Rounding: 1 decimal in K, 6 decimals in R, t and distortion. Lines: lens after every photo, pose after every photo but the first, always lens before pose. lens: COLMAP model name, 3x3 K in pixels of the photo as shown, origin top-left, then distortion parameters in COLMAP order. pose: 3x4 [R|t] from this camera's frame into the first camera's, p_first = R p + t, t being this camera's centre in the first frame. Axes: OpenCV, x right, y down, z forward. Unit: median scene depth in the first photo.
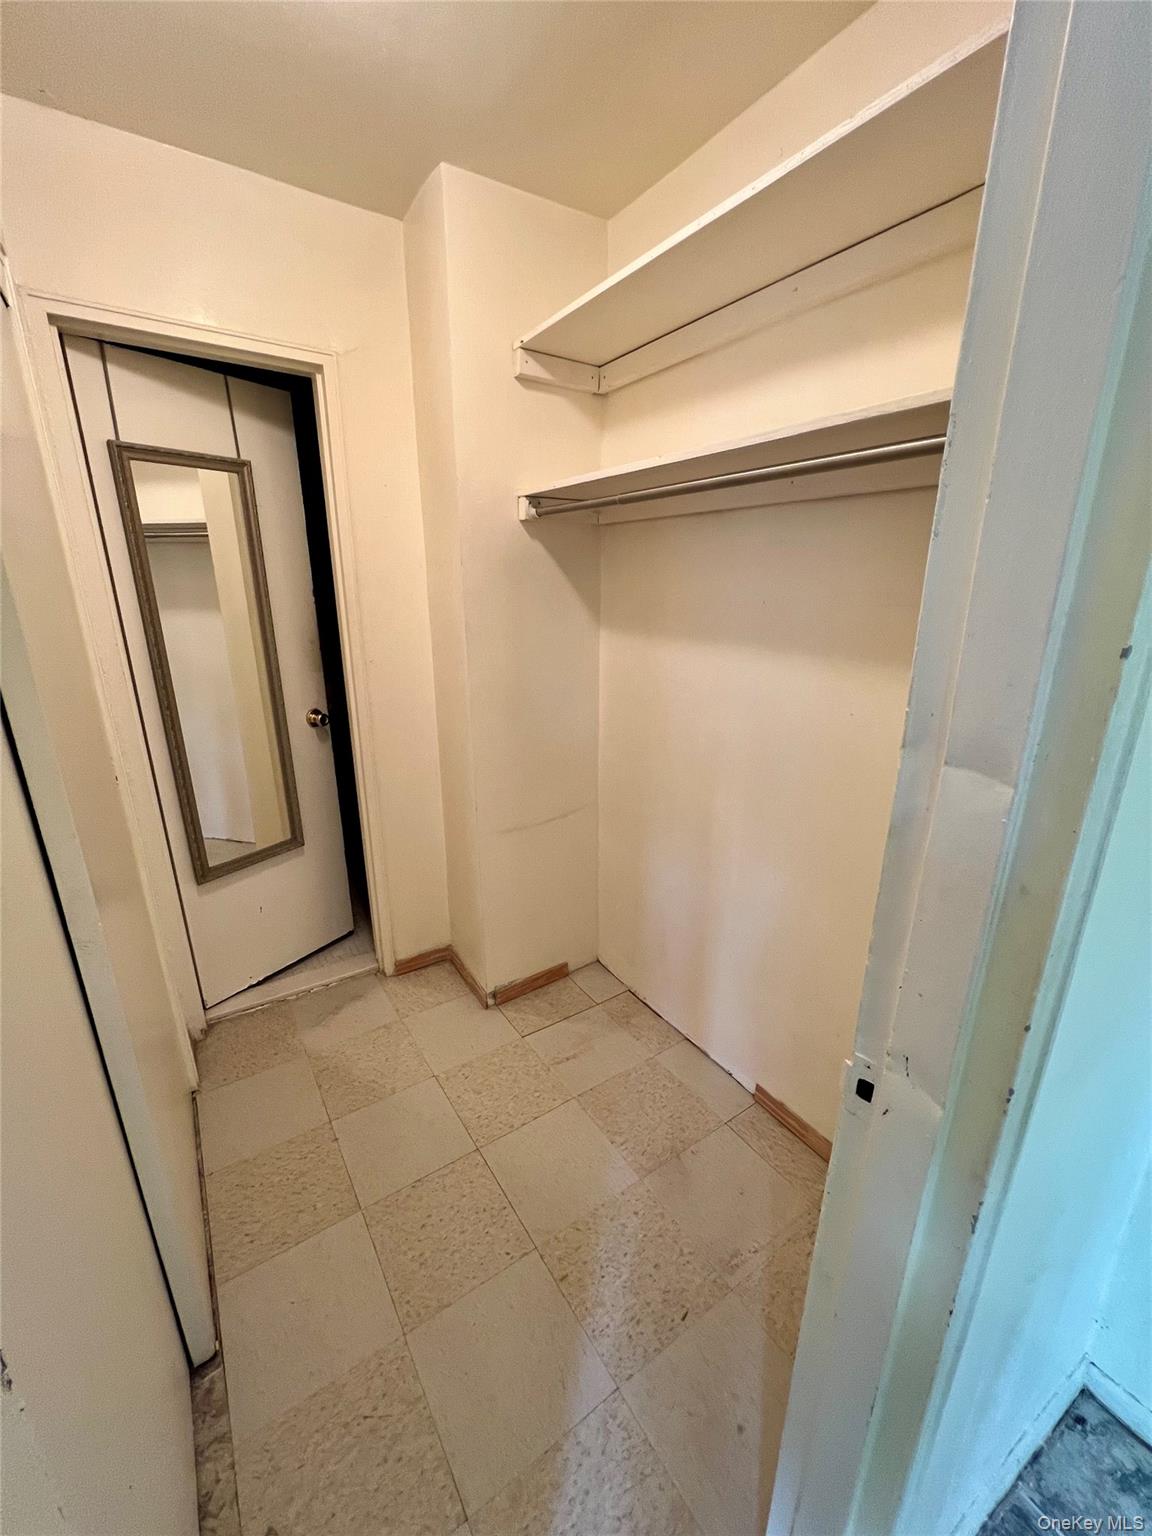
lens RADIAL K [[619.1, 0, 576.0], [0, 619.1, 768.0], [0, 0, 1]] dist [-0.004518, 0.000235]
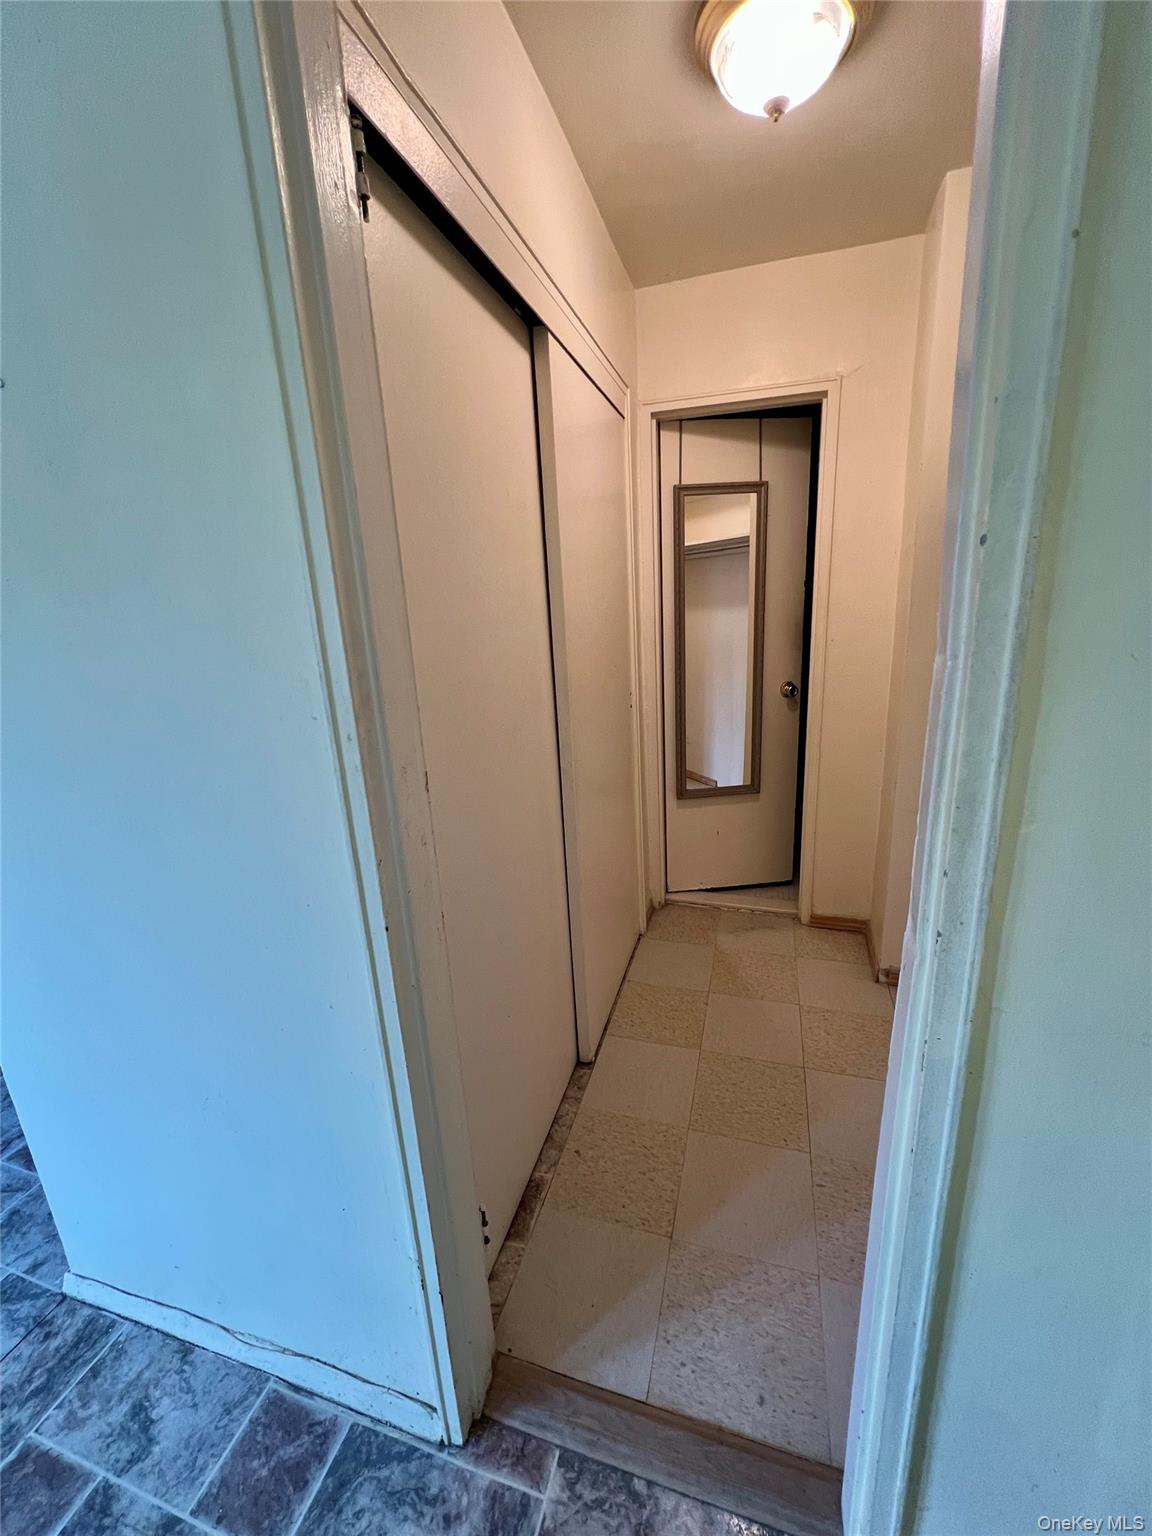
lens RADIAL K [[621.7, 0, 570.0], [0, 621.7, 771.0], [0, 0, 1]] dist [0.000460, 0.000214]
pose [[0.624356, 0.170706, -0.762259, 0.286846], [-0.180669, 0.980928, 0.071693, 0.070786], [0.759959, 0.092954, 0.643290, -0.082254]]
